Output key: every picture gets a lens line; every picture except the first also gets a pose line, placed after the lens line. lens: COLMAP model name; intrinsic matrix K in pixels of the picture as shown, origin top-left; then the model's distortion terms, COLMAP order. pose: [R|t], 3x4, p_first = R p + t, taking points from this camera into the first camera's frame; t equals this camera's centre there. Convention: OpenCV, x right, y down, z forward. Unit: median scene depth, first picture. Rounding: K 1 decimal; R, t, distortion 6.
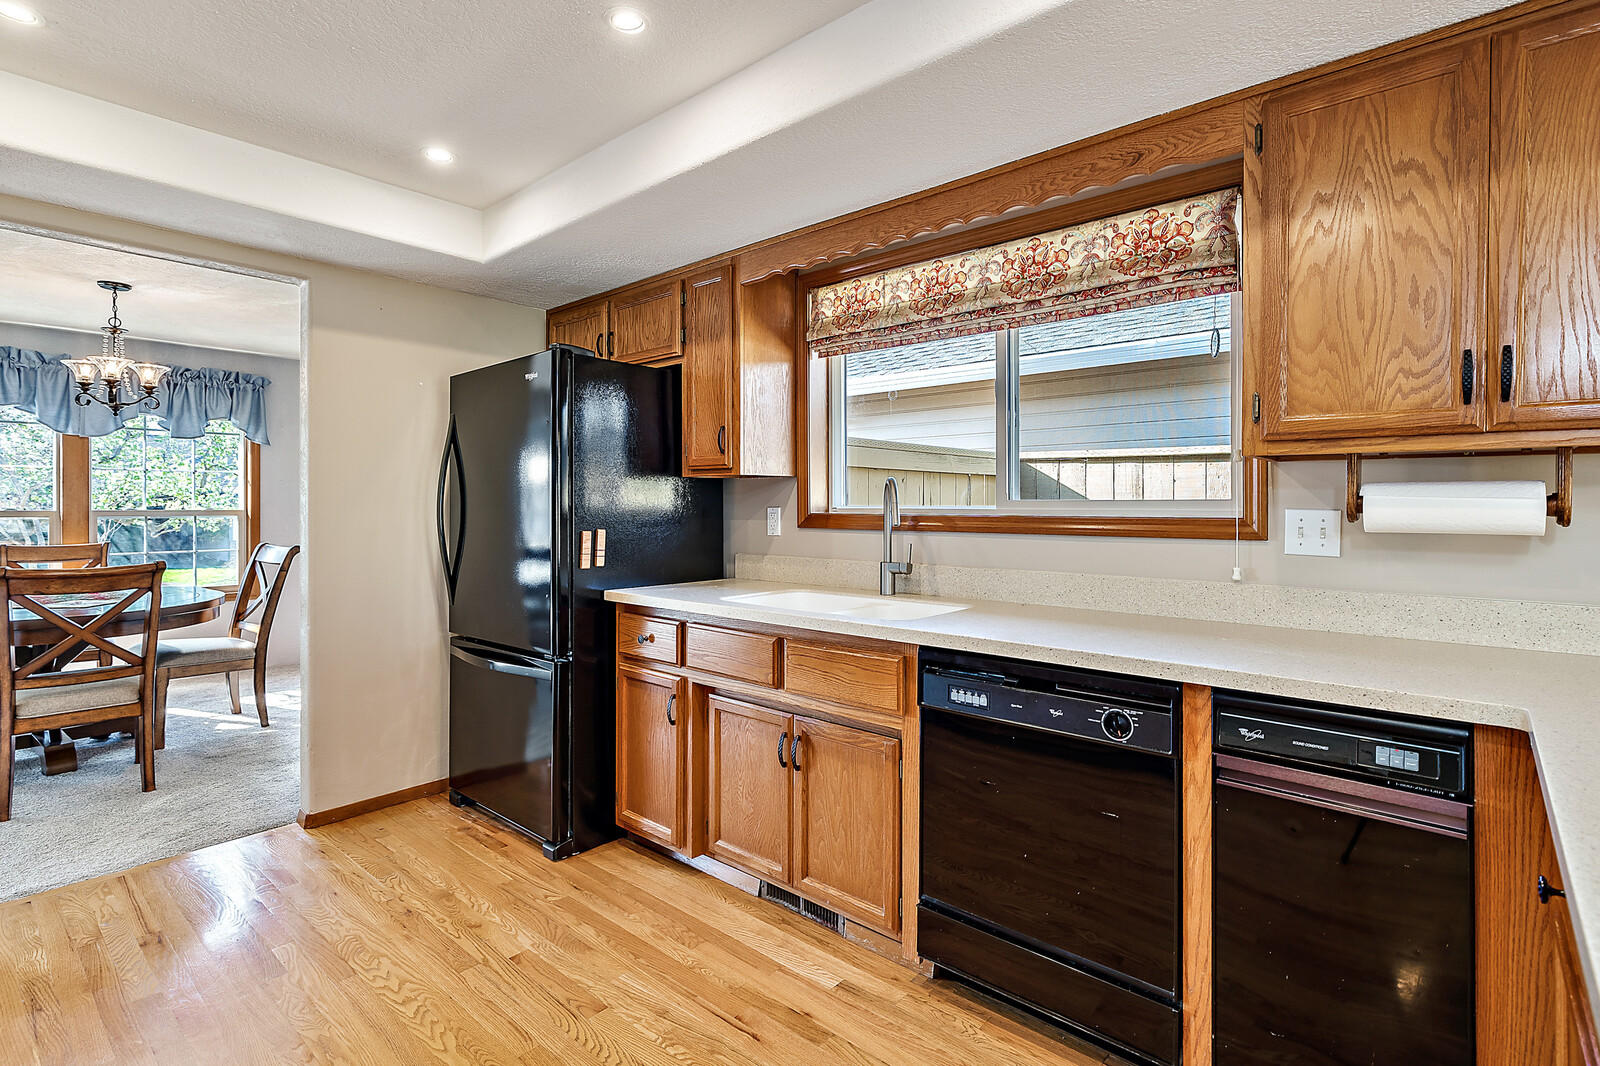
lens RADIAL K [[756.9, 0, 809.7], [0, 756.9, 504.4], [0, 0, 1]] dist [-0.007319, -0.001981]
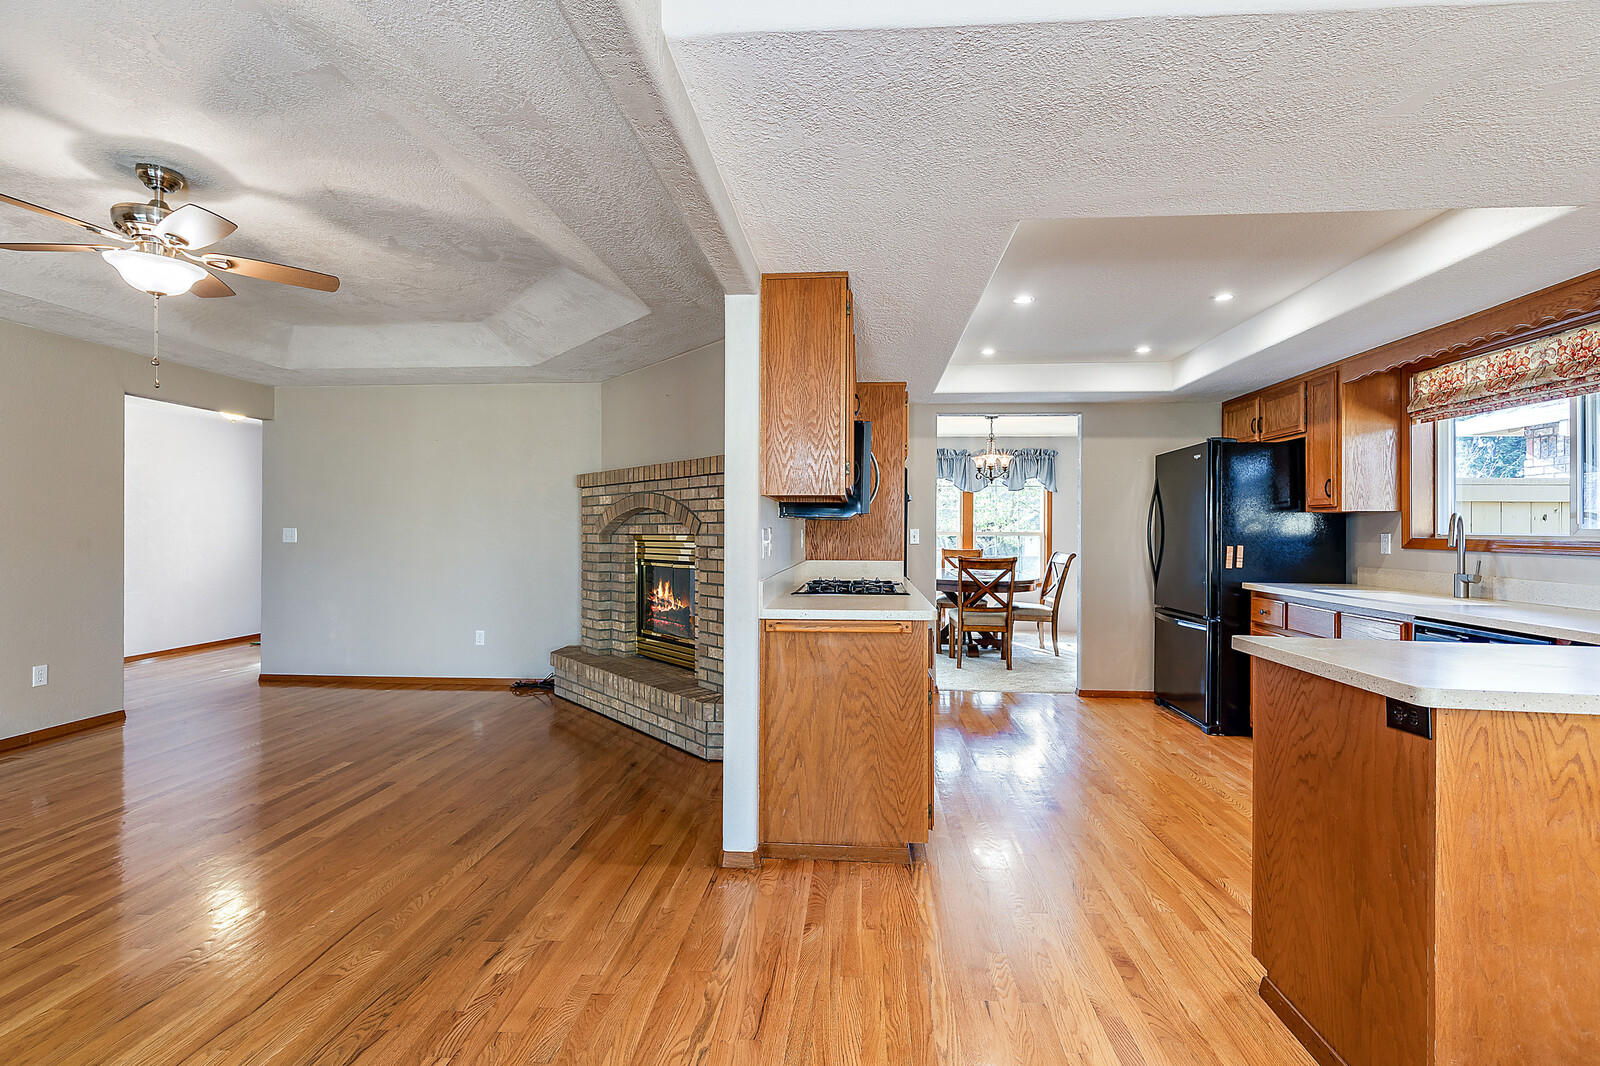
lens RADIAL K [[734.0, 0, 812.4], [0, 734.0, 523.9], [0, 0, 1]] dist [0.007007, -0.000225]
pose [[0.599069, -0.000114, -0.800697, 0.475875], [-0.006629, 0.999965, -0.005102, 0.000046], [0.800670, 0.008364, 0.599048, -0.753640]]
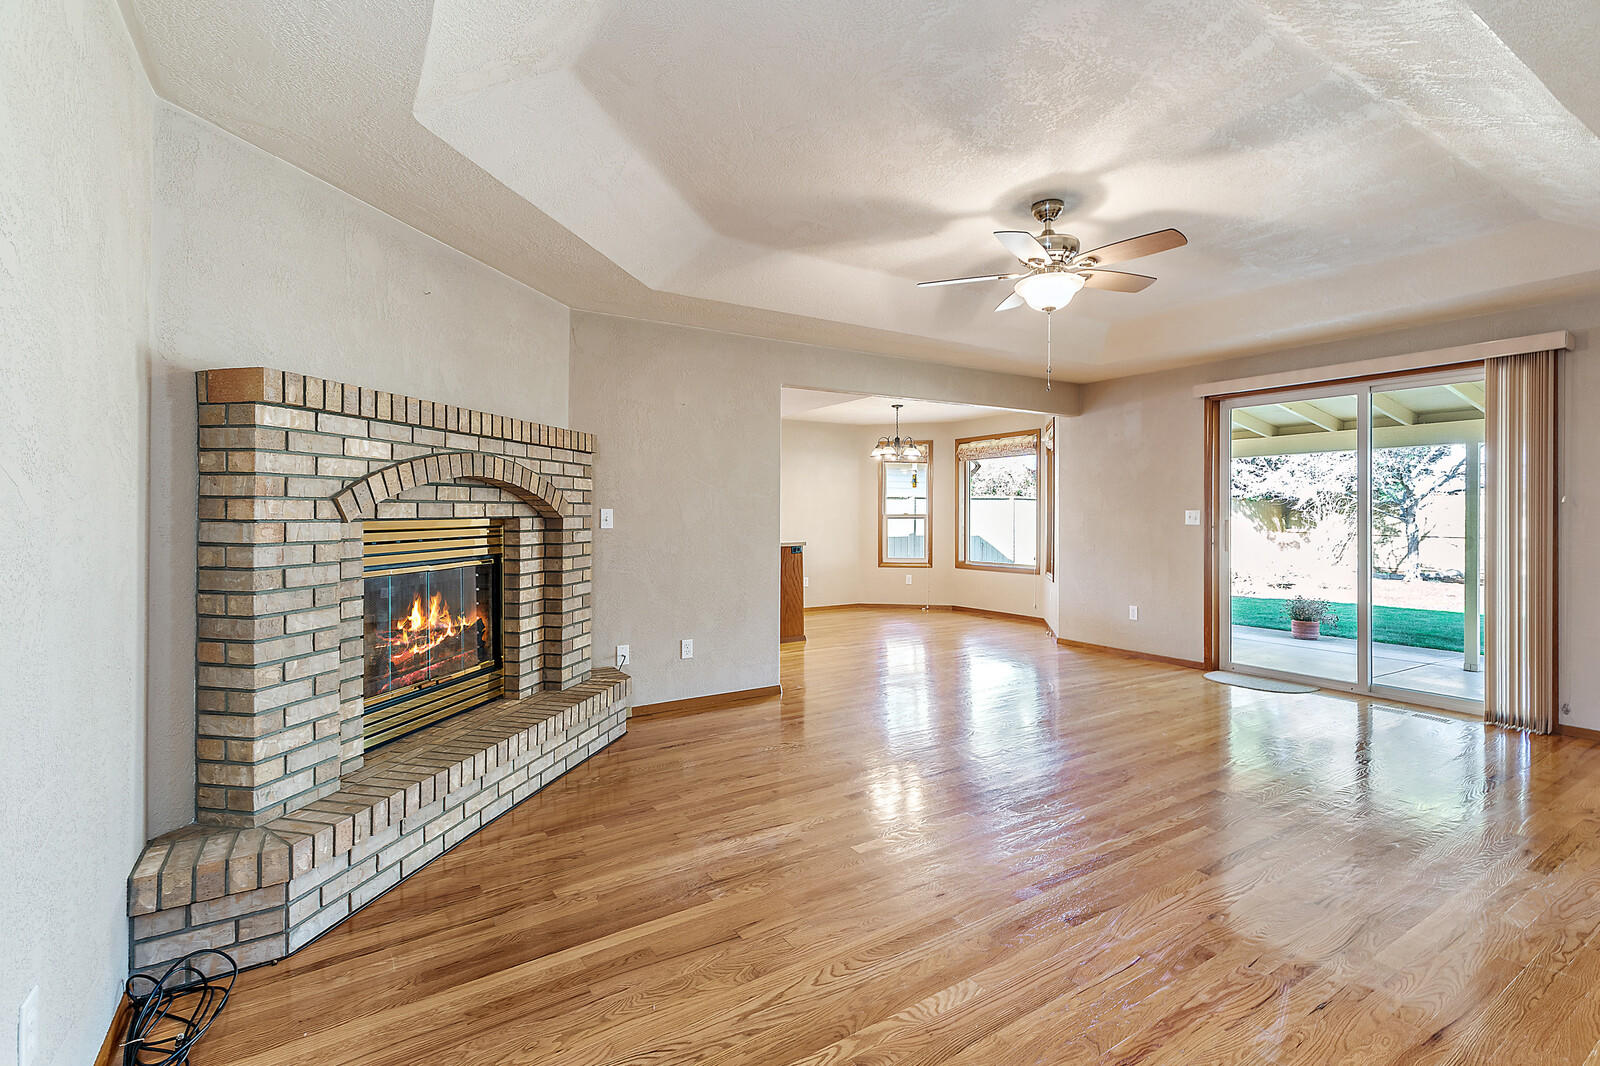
lens RADIAL K [[734.0, 0, 808.4], [0, 734.0, 517.5], [0, 0, 1]] dist [0.007007, -0.000225]
pose [[0.275821, -0.003591, 0.961202, -2.216557], [0.001219, 0.999994, 0.003386, 0.014616], [-0.961208, 0.000238, 0.275823, -0.826305]]
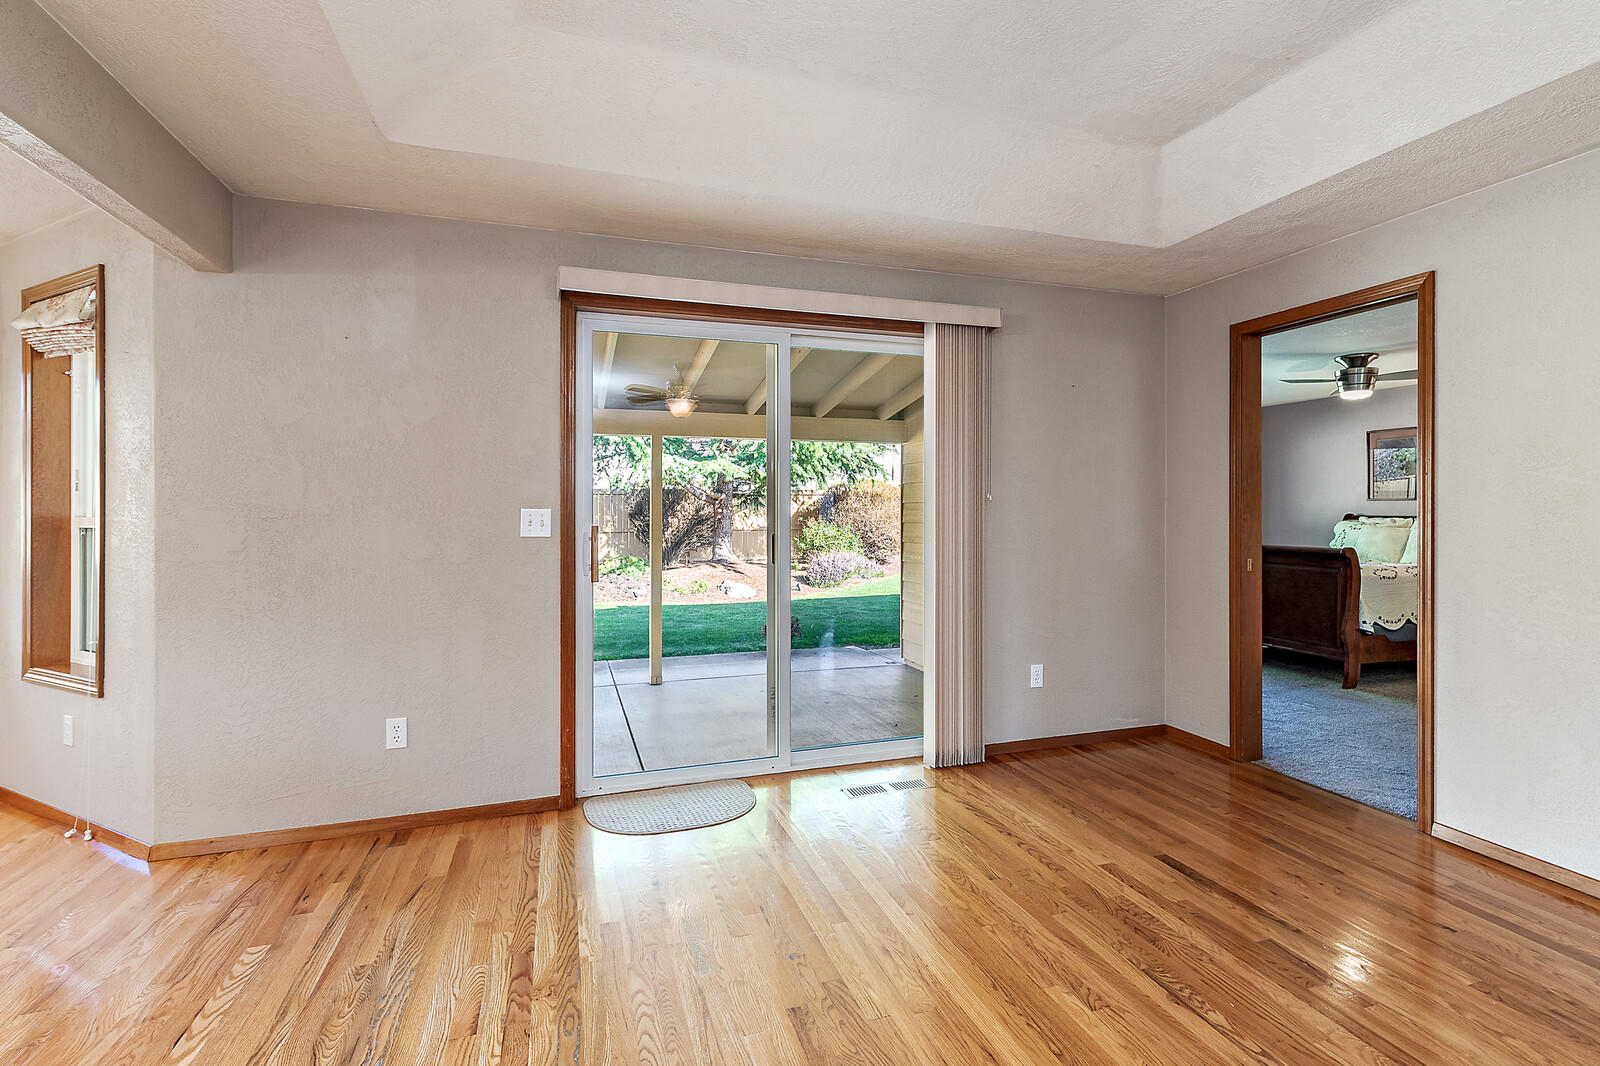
lens RADIAL K [[734.0, 0, 811.8], [0, 734.0, 507.4], [0, 0, 1]] dist [0.007007, -0.000225]
pose [[-0.858532, 0.004791, 0.512738, -0.729162], [0.006358, 0.999979, 0.001302, 0.000504], [-0.512721, 0.004378, -0.858544, -0.565074]]
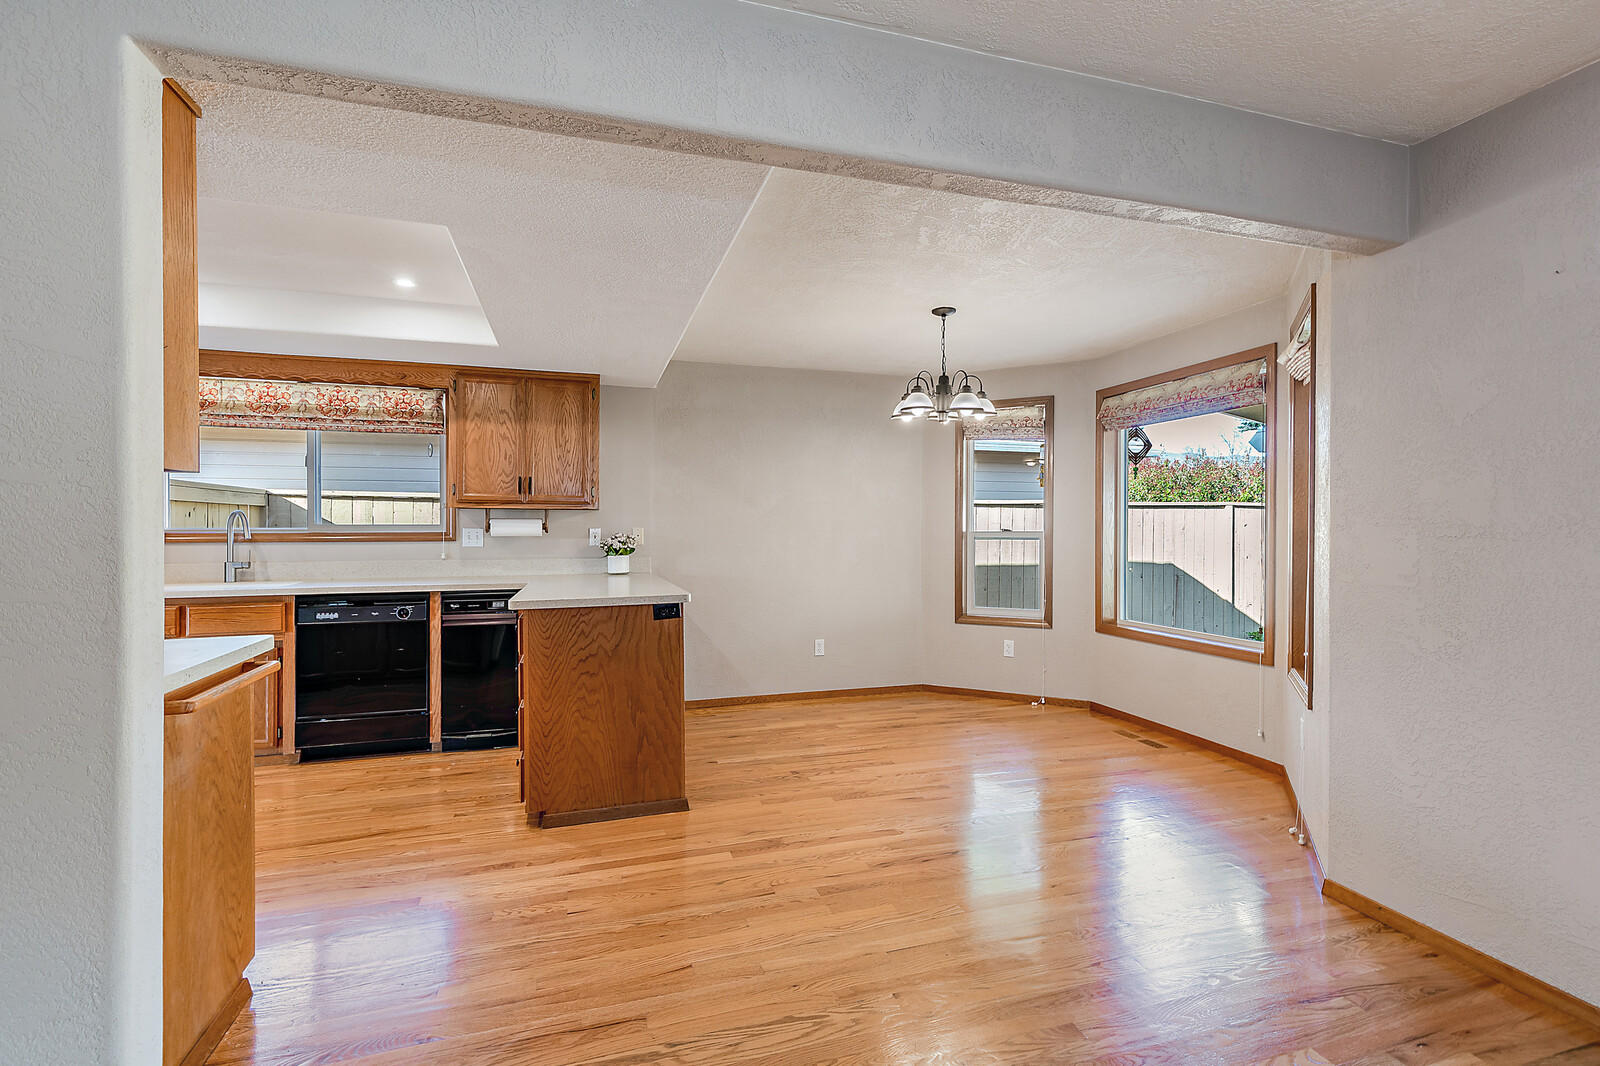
lens RADIAL K [[734.0, 0, 810.1], [0, 734.0, 528.9], [0, 0, 1]] dist [0.007007, -0.000225]
pose [[0.519377, -0.001763, 0.854543, -0.605490], [-0.000161, 0.999998, 0.002161, 0.001785], [-0.854545, -0.001260, 0.519376, -0.883818]]
